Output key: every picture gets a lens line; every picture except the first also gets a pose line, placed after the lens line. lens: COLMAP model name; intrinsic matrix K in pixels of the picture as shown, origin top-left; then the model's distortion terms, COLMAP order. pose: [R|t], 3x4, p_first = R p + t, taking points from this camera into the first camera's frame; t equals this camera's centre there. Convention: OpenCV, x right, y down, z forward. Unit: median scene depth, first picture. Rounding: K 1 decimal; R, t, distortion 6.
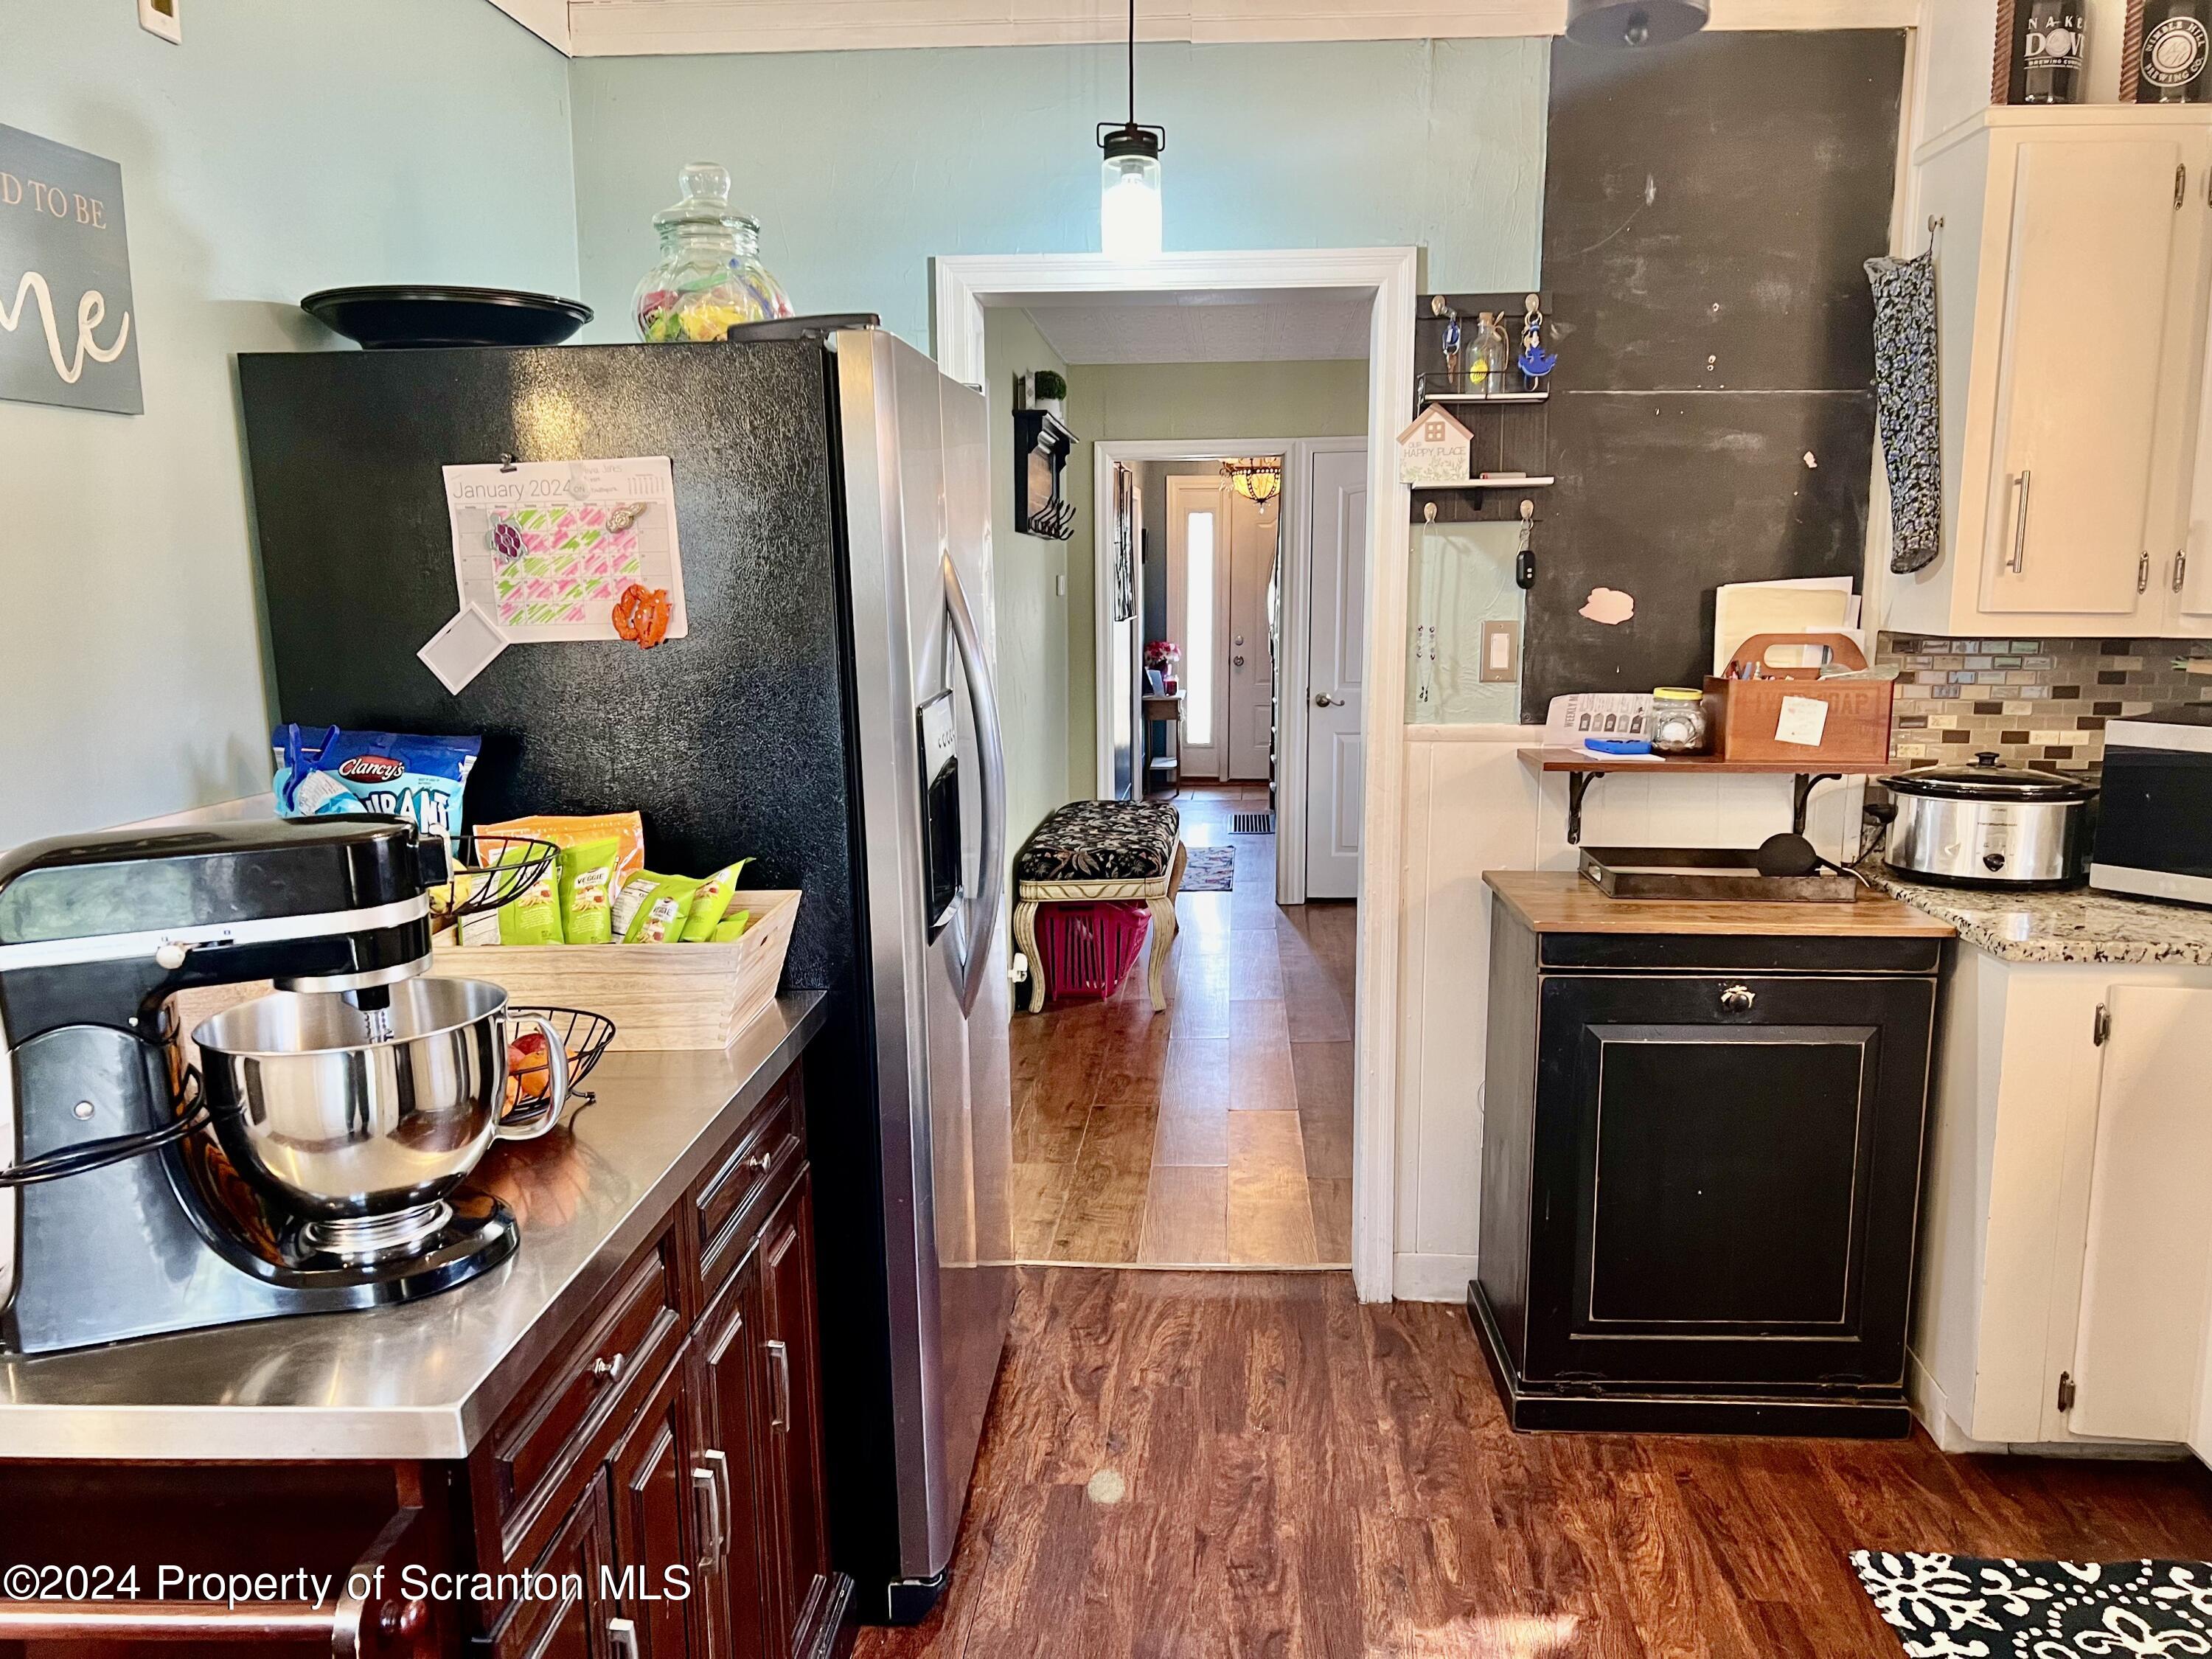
lens RADIAL K [[1686.3, 0, 1106.0], [0, 1686.3, 829.5], [0, 0, 1]] dist [0.096693, -0.057700]
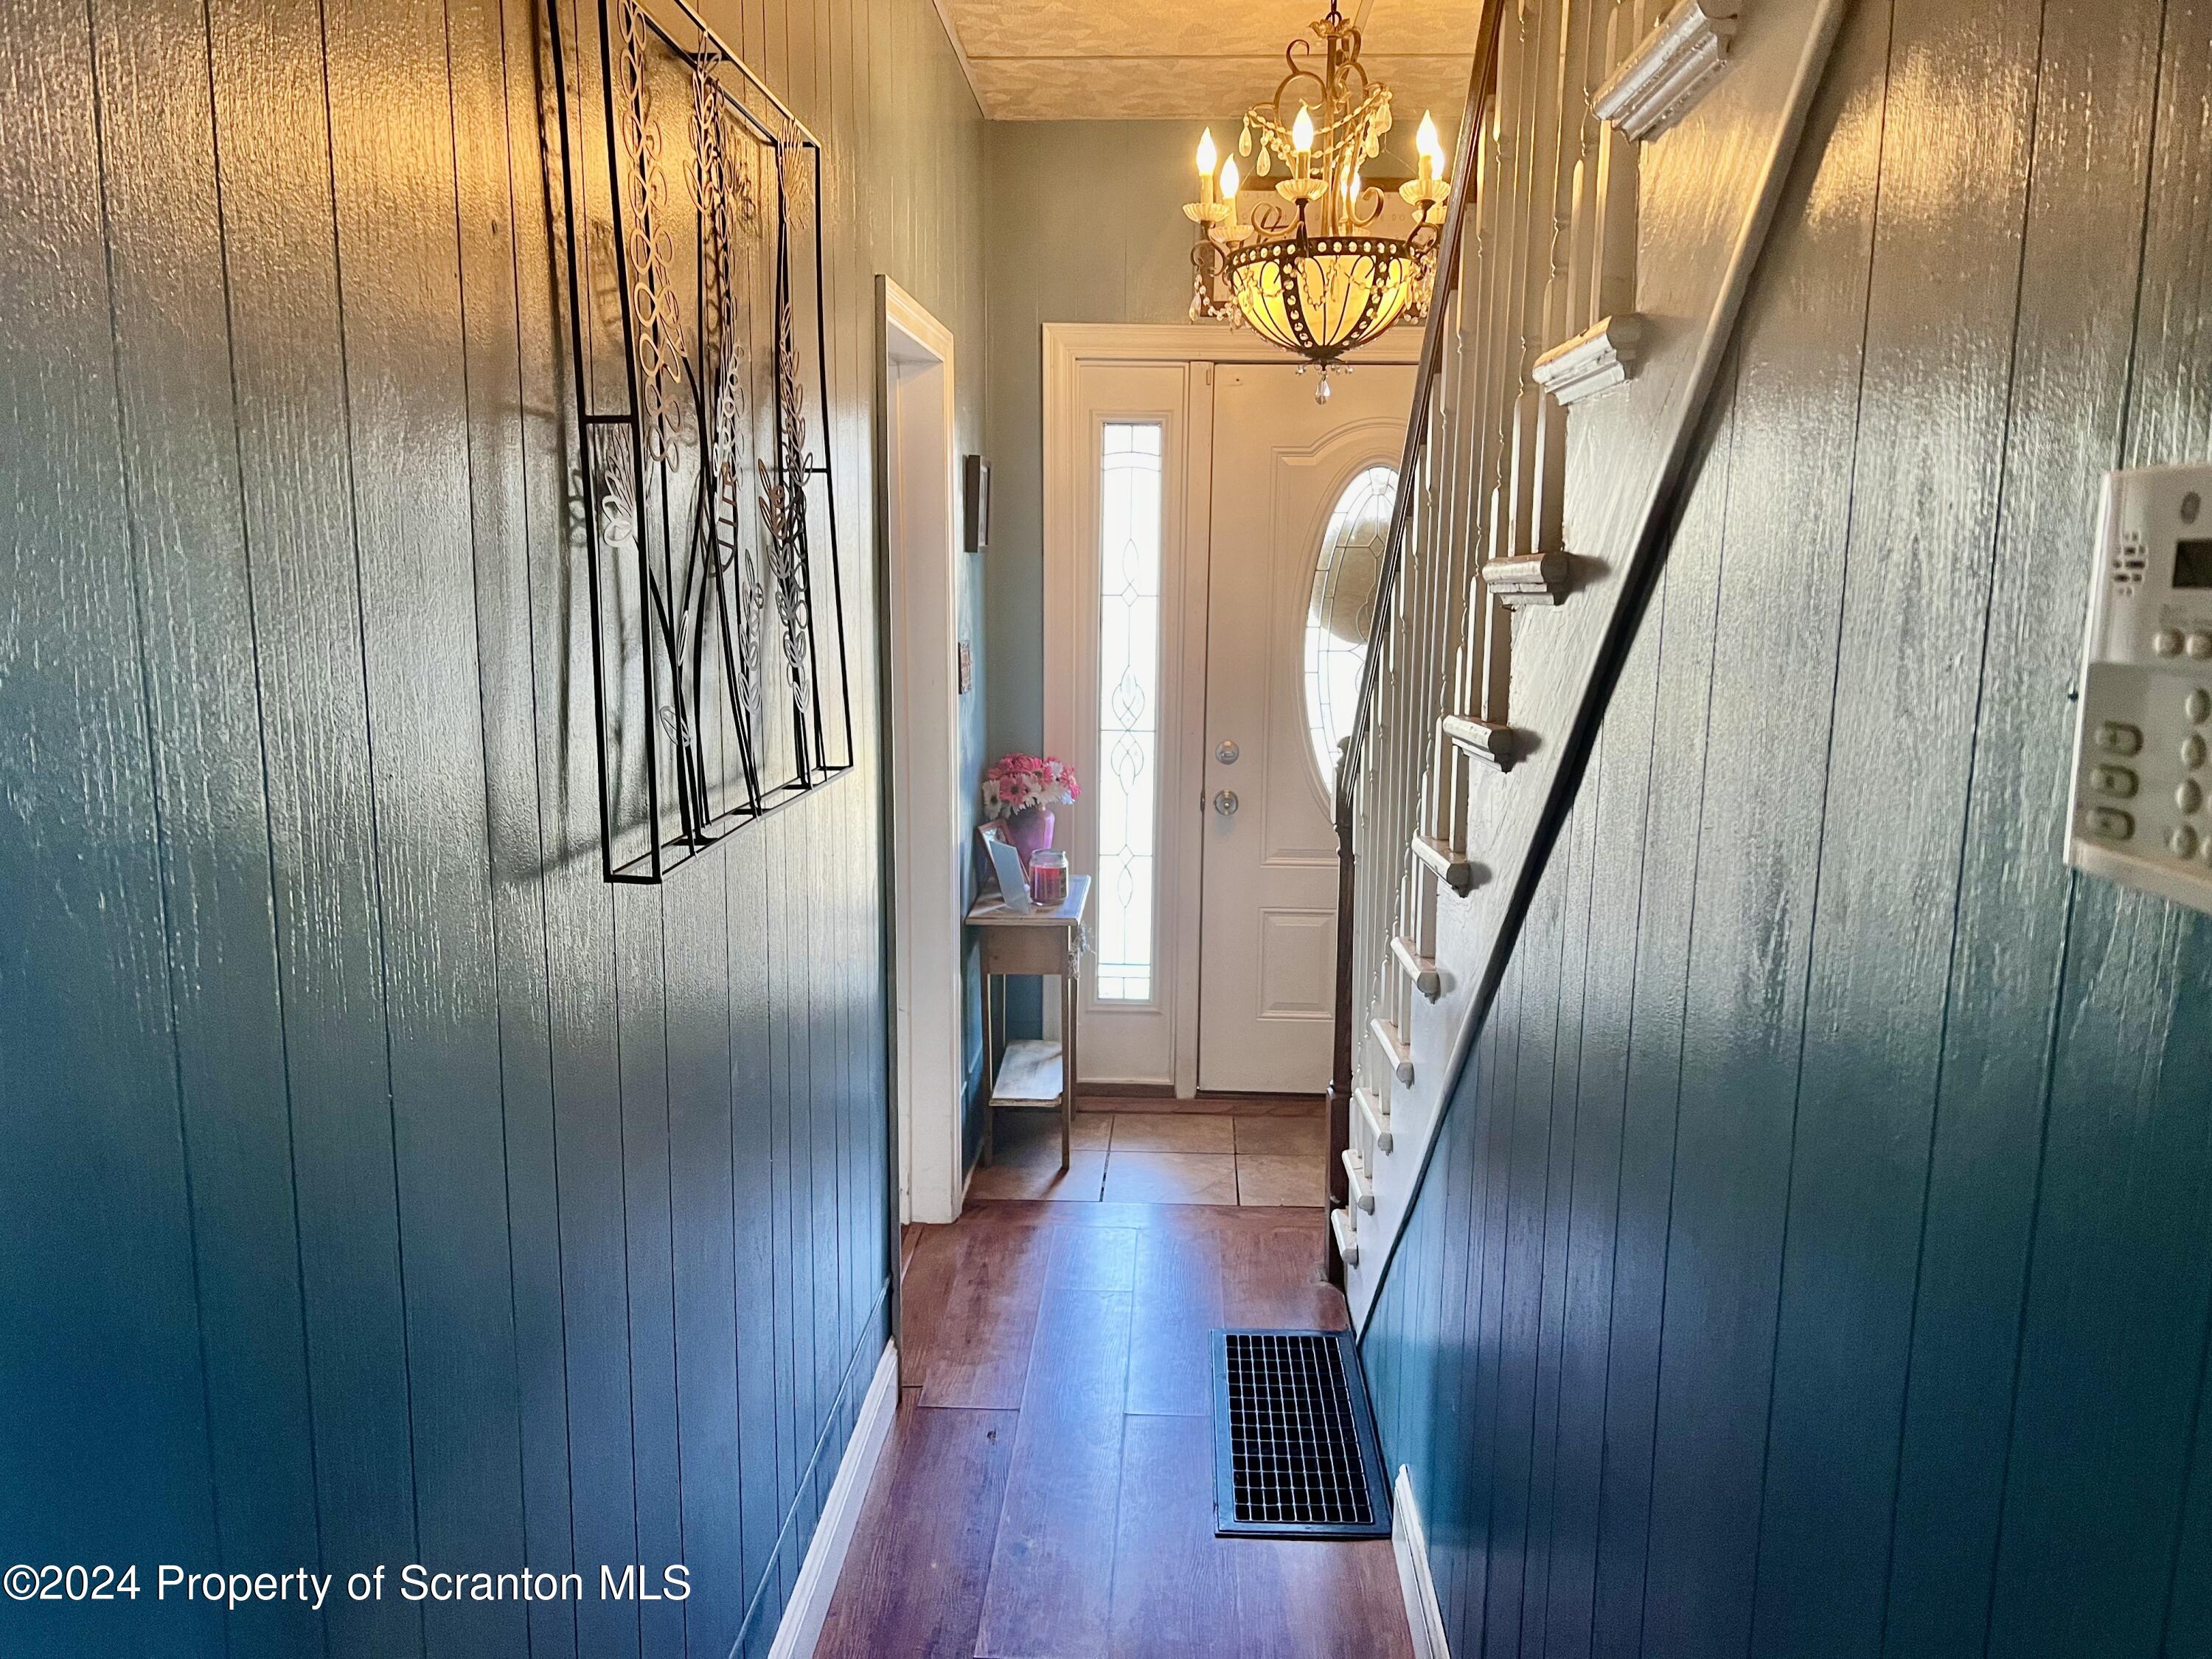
lens RADIAL K [[1686.3, 0, 1106.0], [0, 1686.3, 829.5], [0, 0, 1]] dist [0.096693, -0.057700]
pose [[0.999361, 0.005987, 0.035252, 0.037777], [-0.006533, 0.999860, 0.015389, -0.101729], [-0.035155, -0.015610, 0.999260, 0.623883]]
